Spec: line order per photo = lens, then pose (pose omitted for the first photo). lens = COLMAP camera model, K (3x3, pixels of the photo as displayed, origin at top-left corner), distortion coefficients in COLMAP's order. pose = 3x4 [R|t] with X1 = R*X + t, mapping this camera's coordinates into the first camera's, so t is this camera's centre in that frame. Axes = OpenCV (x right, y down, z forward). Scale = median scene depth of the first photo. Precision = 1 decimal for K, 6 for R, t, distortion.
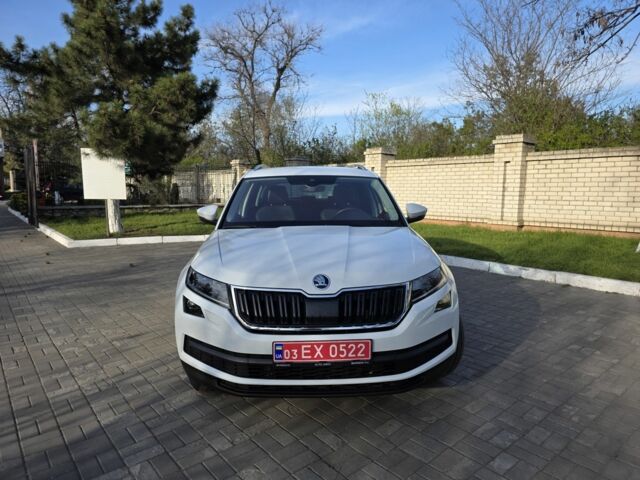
lens RADIAL K [[421.8, 0, 320.0], [0, 421.8, 231.2], [0, 0, 1]] dist [0.008245, 0.001051]
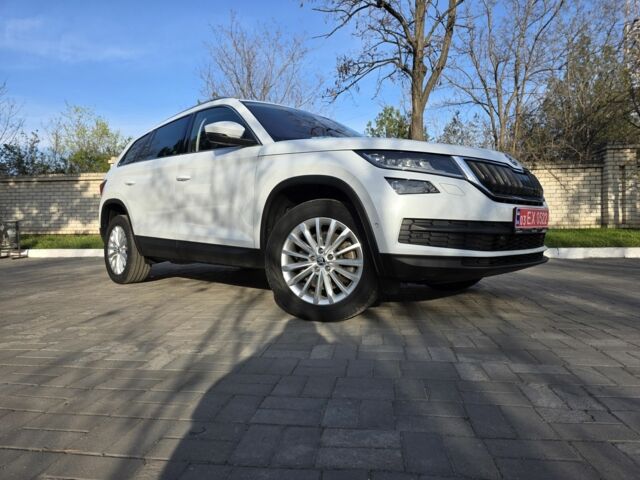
lens RADIAL K [[415.1, 0, 322.1], [0, 415.1, 241.5], [0, 0, 1]] dist [0.022775, 0.000112]
pose [[0.734651, -0.022728, 0.678064, -0.769983], [0.073671, 0.996201, -0.046428, 0.244490], [-0.674433, 0.084062, 0.733535, 0.407813]]
